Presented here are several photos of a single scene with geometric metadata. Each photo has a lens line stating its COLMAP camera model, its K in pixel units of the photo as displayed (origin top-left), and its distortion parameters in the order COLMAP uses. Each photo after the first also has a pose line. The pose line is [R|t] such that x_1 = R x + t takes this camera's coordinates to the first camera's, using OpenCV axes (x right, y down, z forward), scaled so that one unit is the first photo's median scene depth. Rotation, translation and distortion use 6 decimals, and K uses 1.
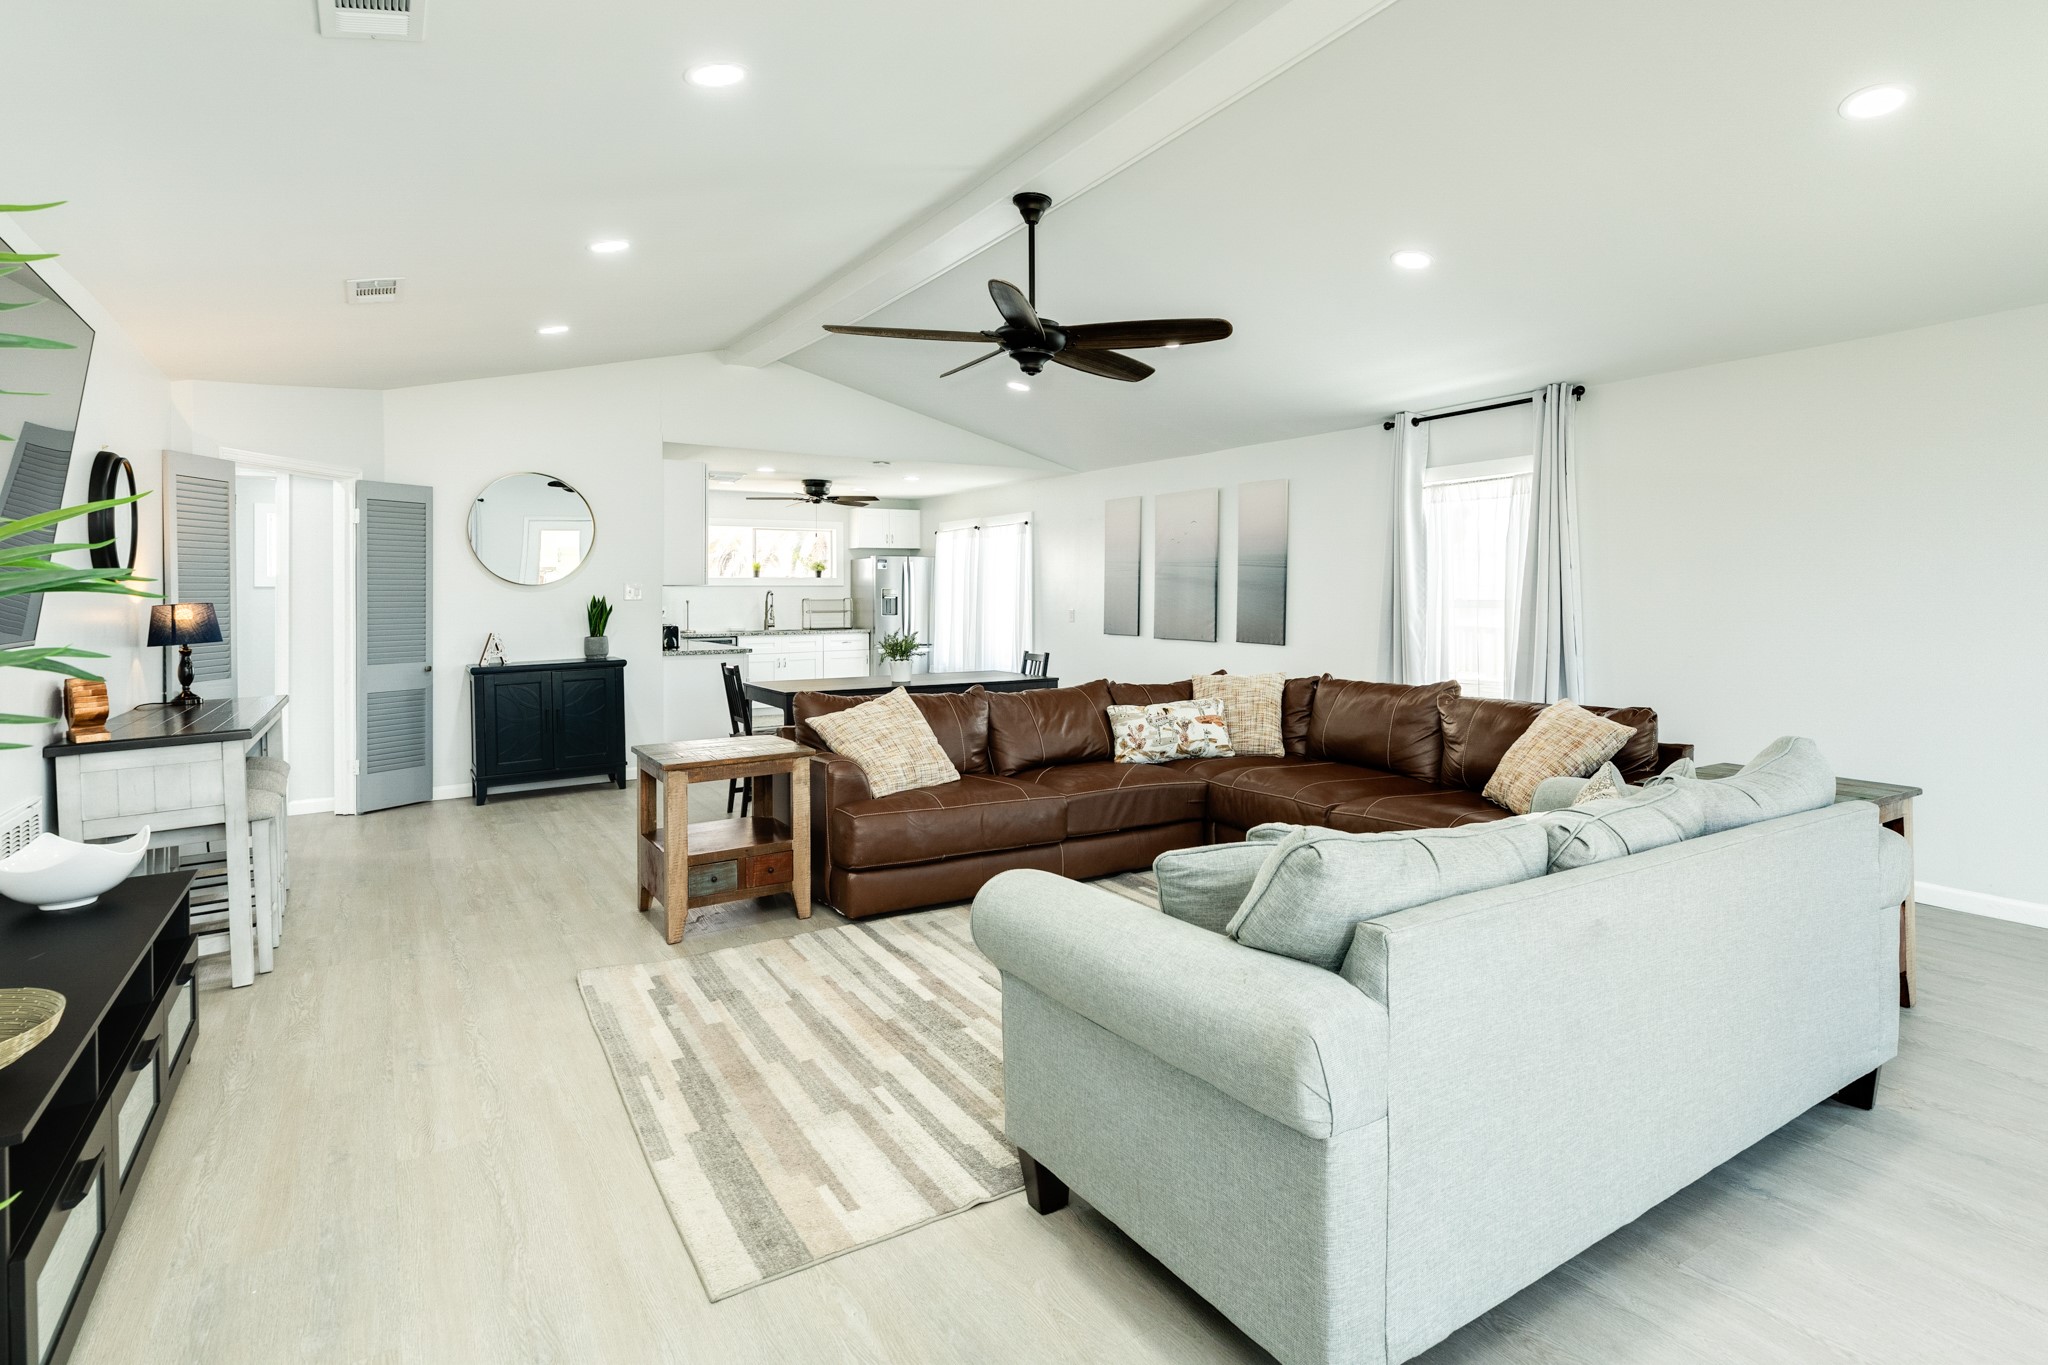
lens RADIAL K [[1064.8, 0, 1100.0], [0, 1064.8, 608.4], [0, 0, 1]] dist [0.000827, -0.000054]
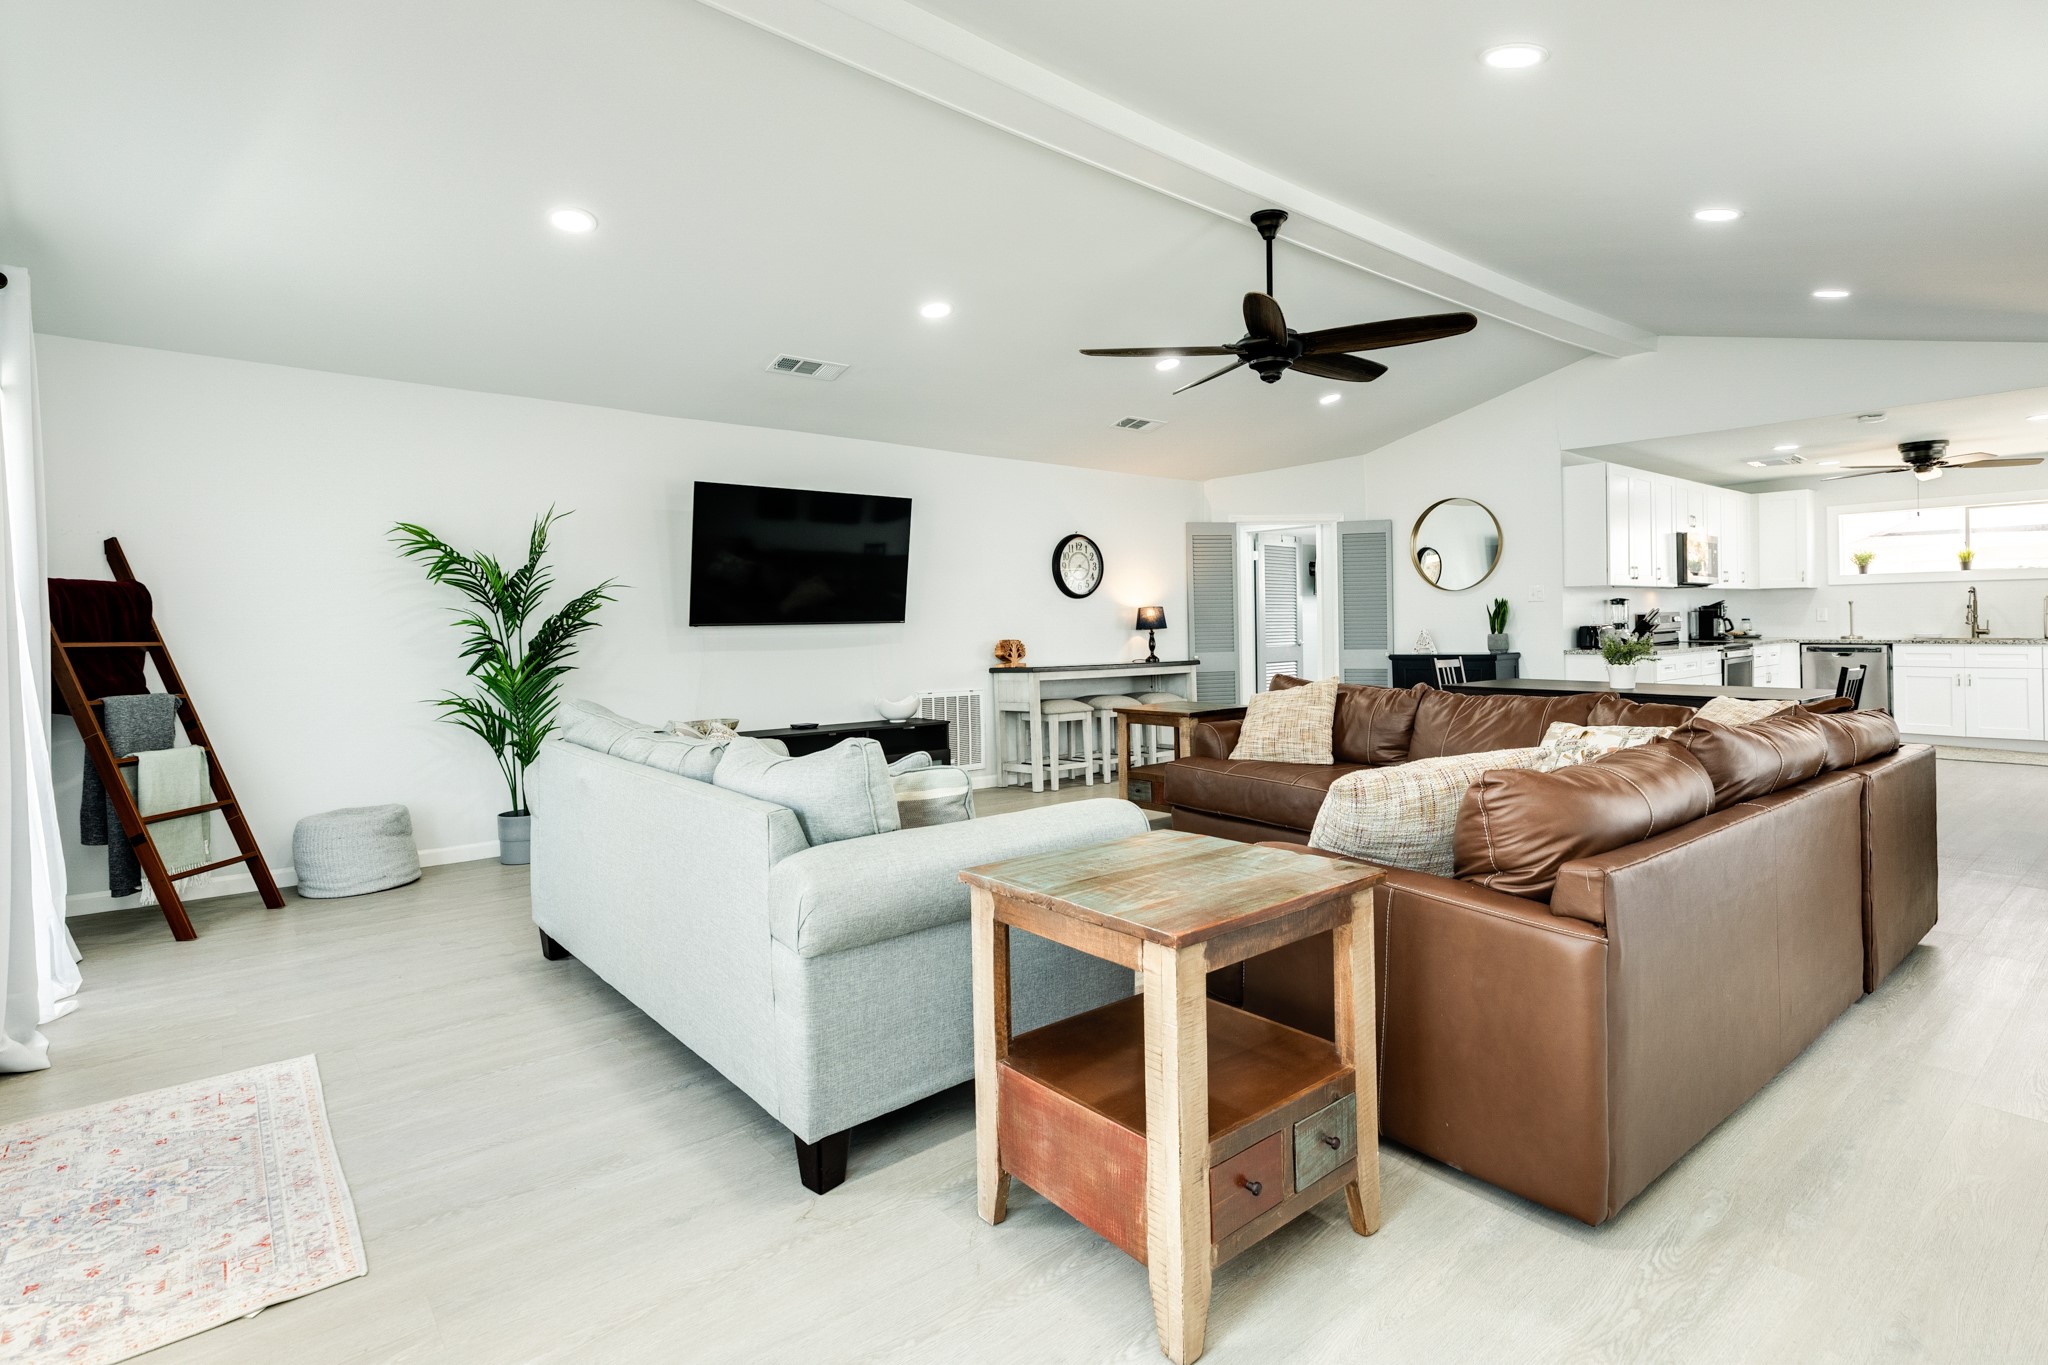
lens RADIAL K [[1014.5, 0, 1035.3], [0, 1014.5, 618.9], [0, 0, 1]] dist [0.000970, -0.000382]
pose [[0.100616, -0.000353, -0.994925, 0.355953], [-0.000047, 1.000000, -0.000359, 0.006932], [0.994925, 0.000083, 0.100616, 0.256181]]
